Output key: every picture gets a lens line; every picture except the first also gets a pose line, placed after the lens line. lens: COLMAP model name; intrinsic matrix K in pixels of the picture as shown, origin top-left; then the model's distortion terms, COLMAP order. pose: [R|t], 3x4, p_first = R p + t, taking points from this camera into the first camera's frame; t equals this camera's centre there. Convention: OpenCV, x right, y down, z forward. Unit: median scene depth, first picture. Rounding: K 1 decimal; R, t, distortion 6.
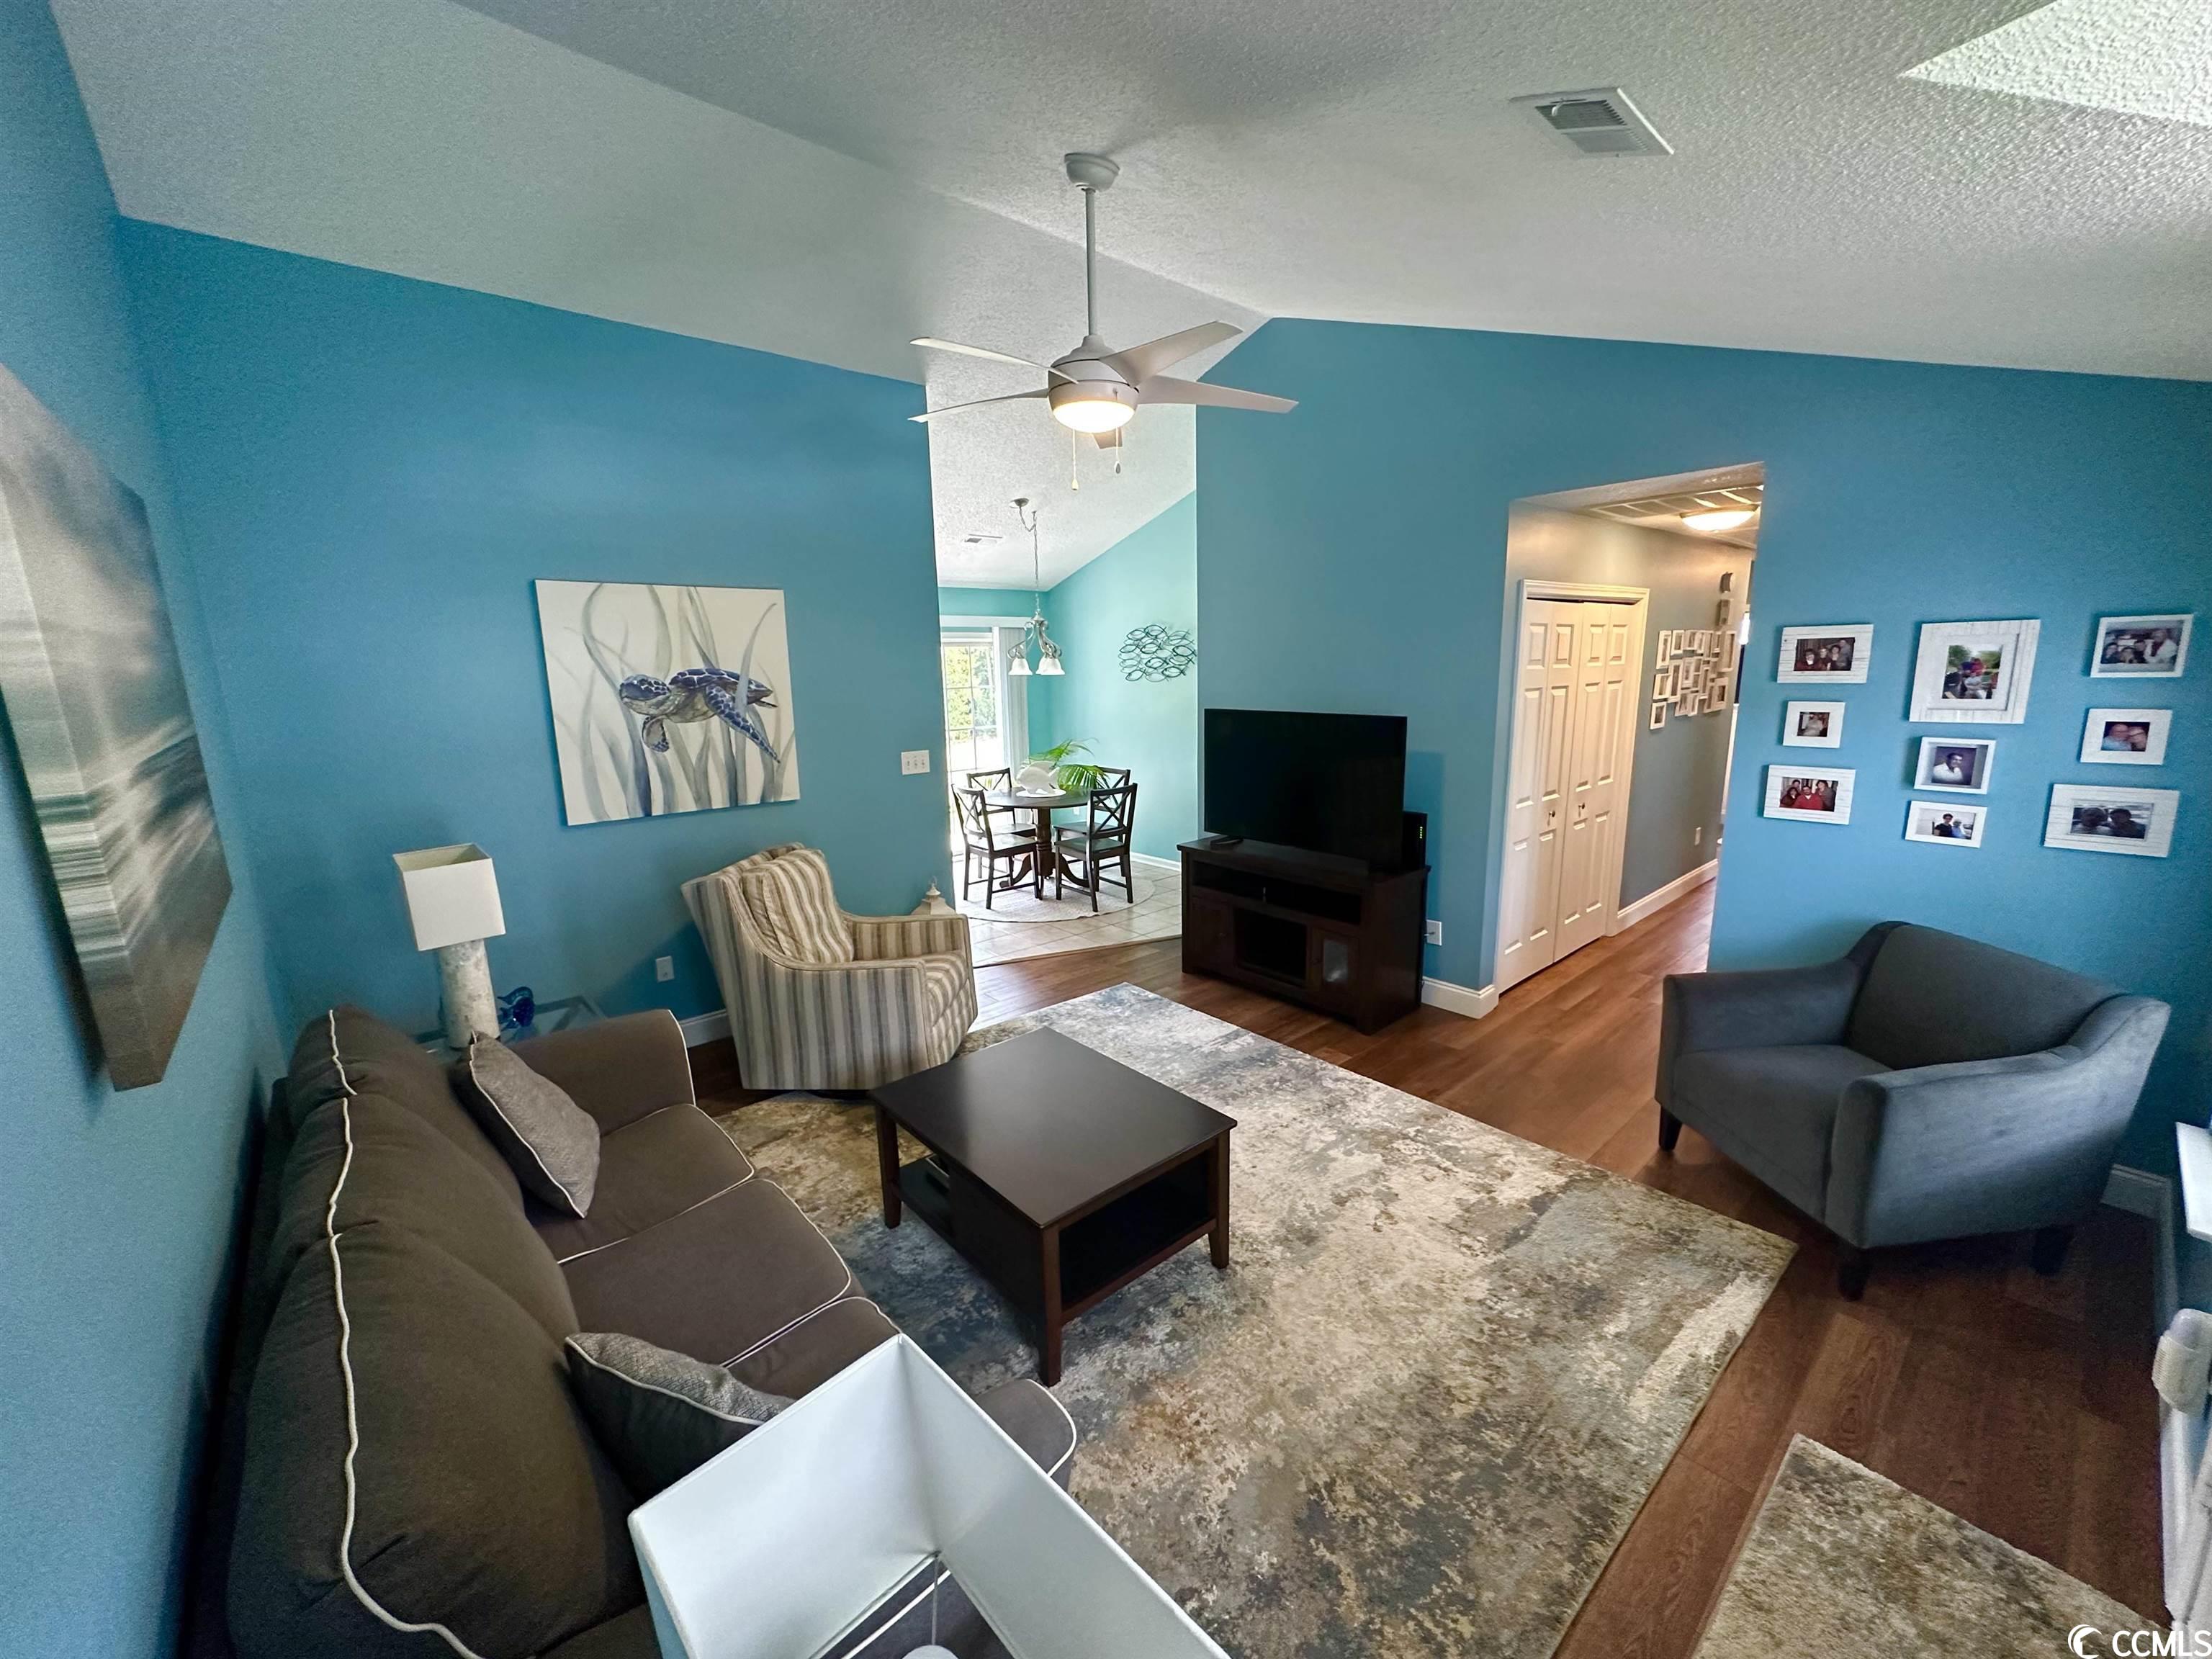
lens RADIAL K [[883.7, 0, 1101.2], [0, 883.7, 831.5], [0, 0, 1]] dist [-0.001051, 0.000148]
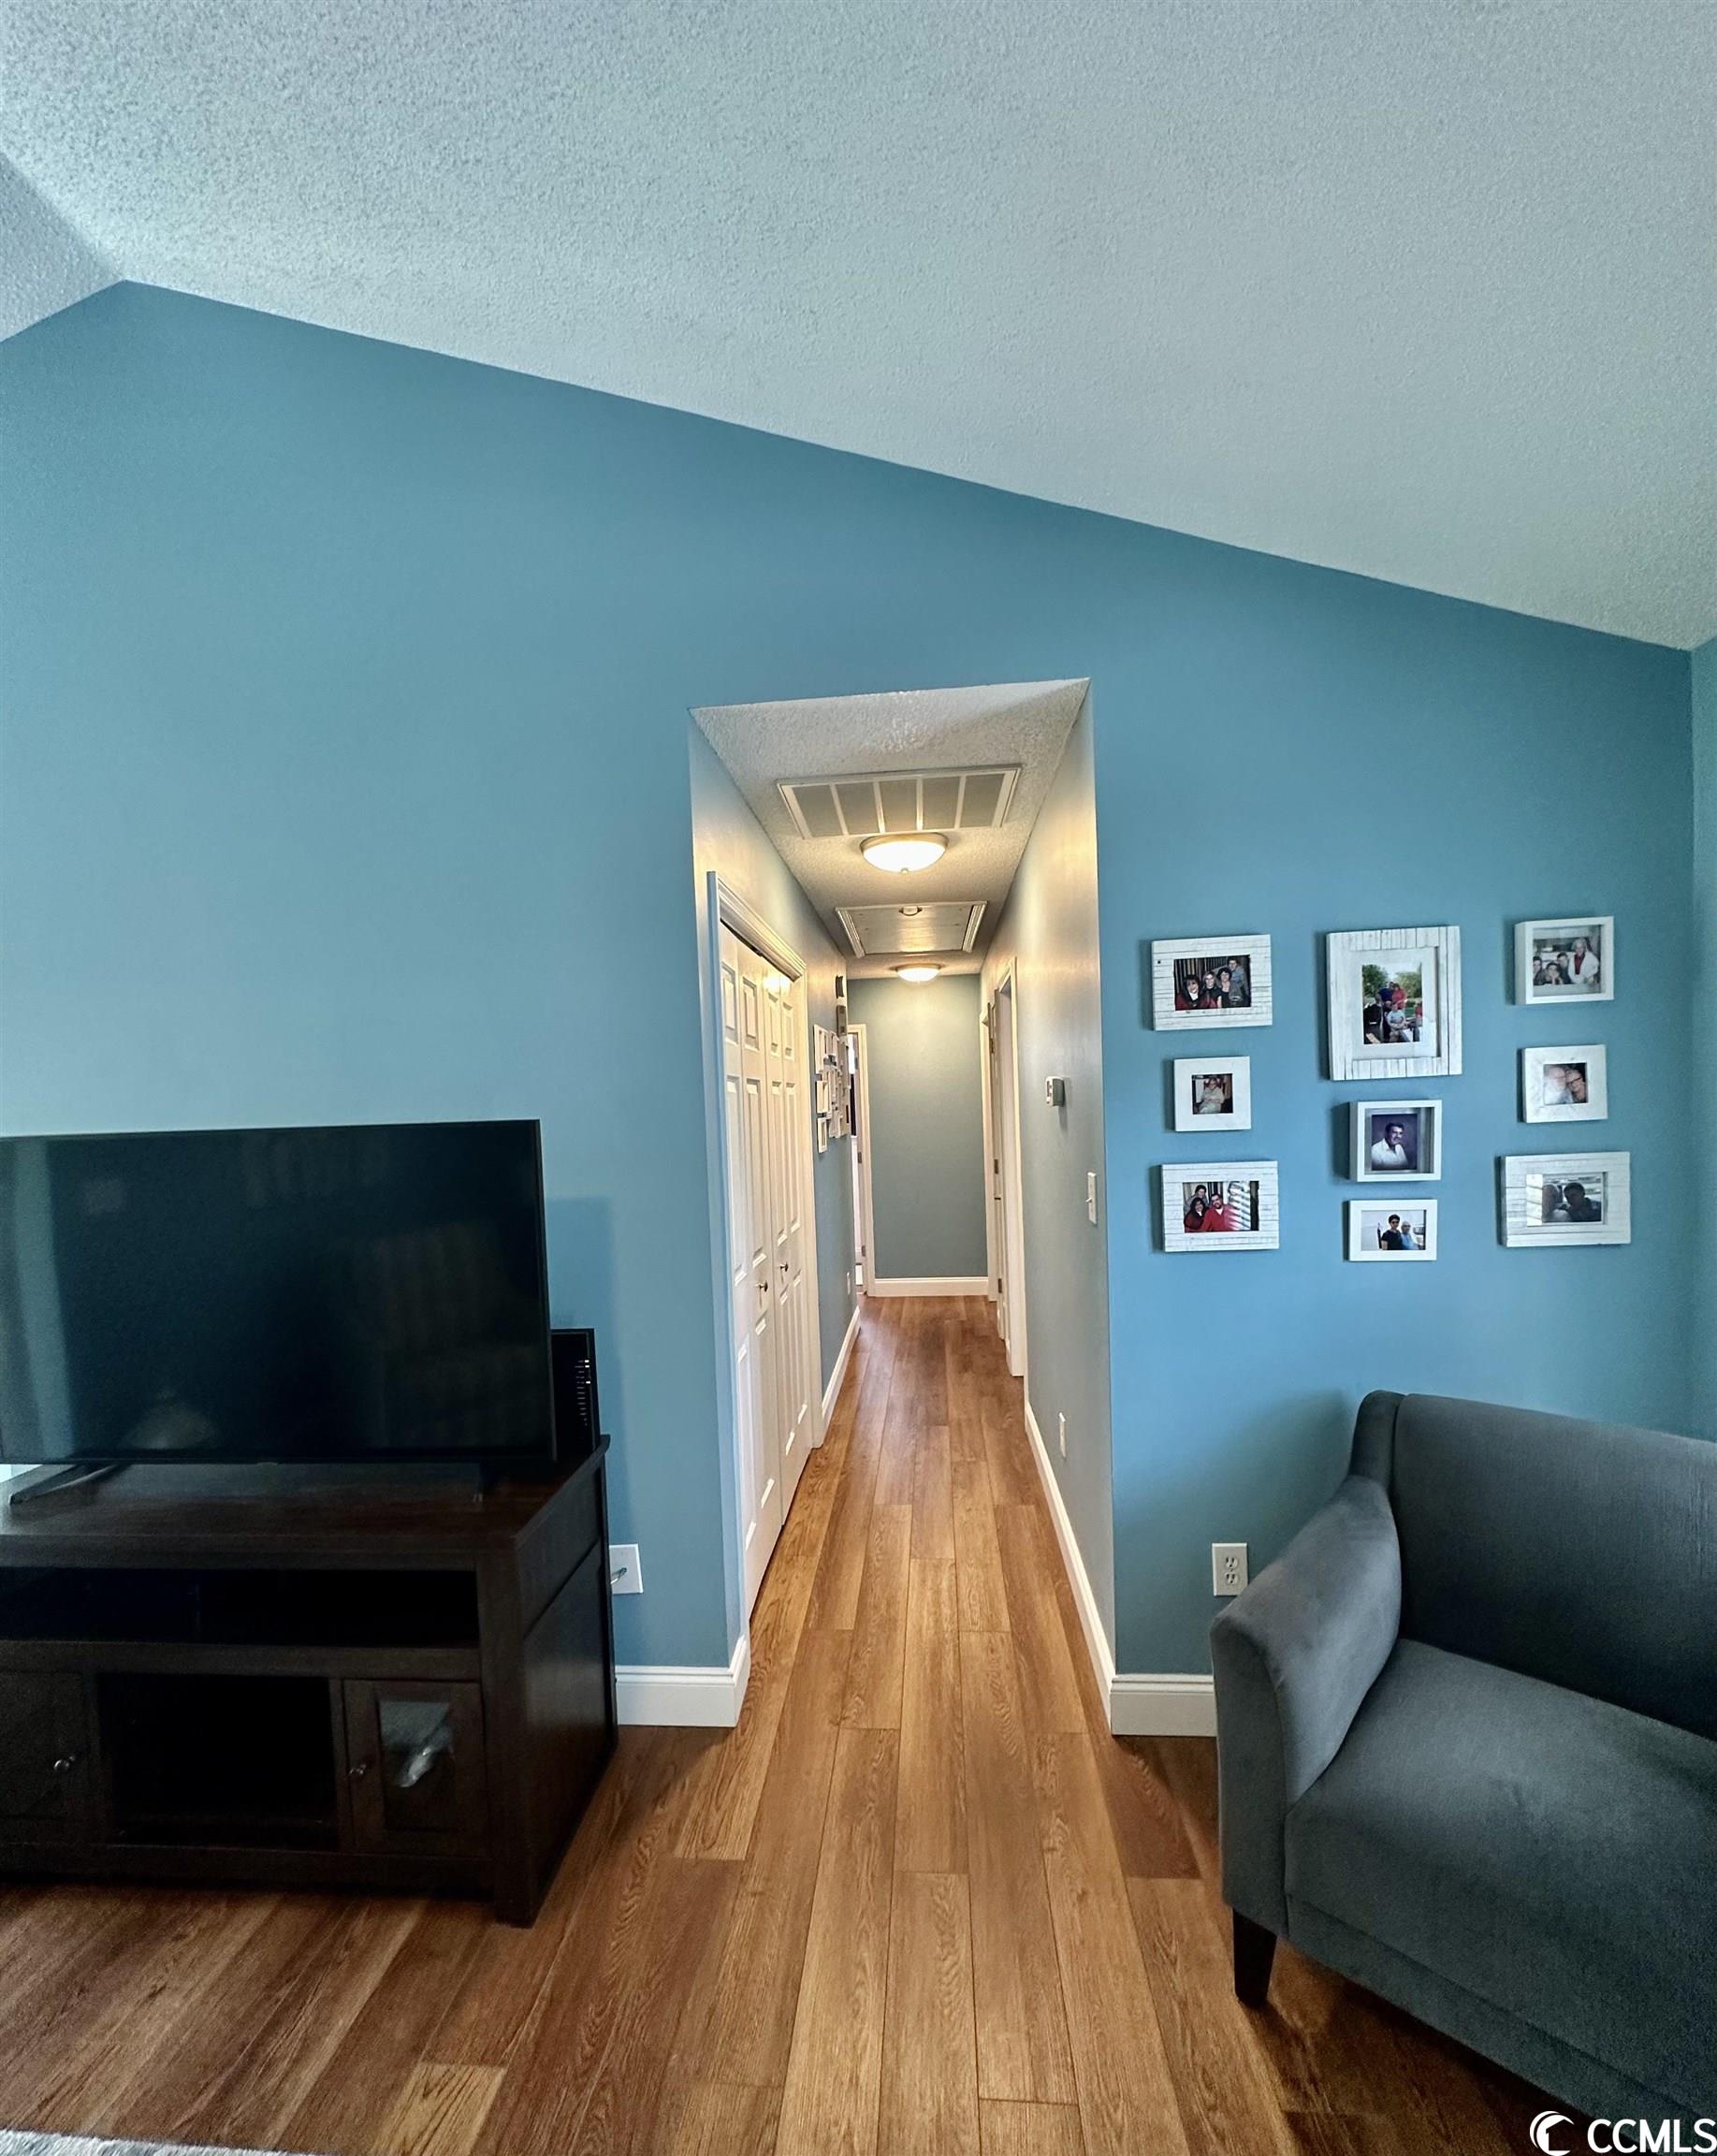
lens RADIAL K [[905.9, 0, 859.0], [0, 905.9, 1146.5], [0, 0, 1]] dist [-0.001296, -0.000270]
pose [[0.716413, -0.038104, 0.696636, 0.193660], [0.154510, 0.982378, -0.105163, -0.059355], [-0.680352, 0.182978, 0.709676, 0.759839]]
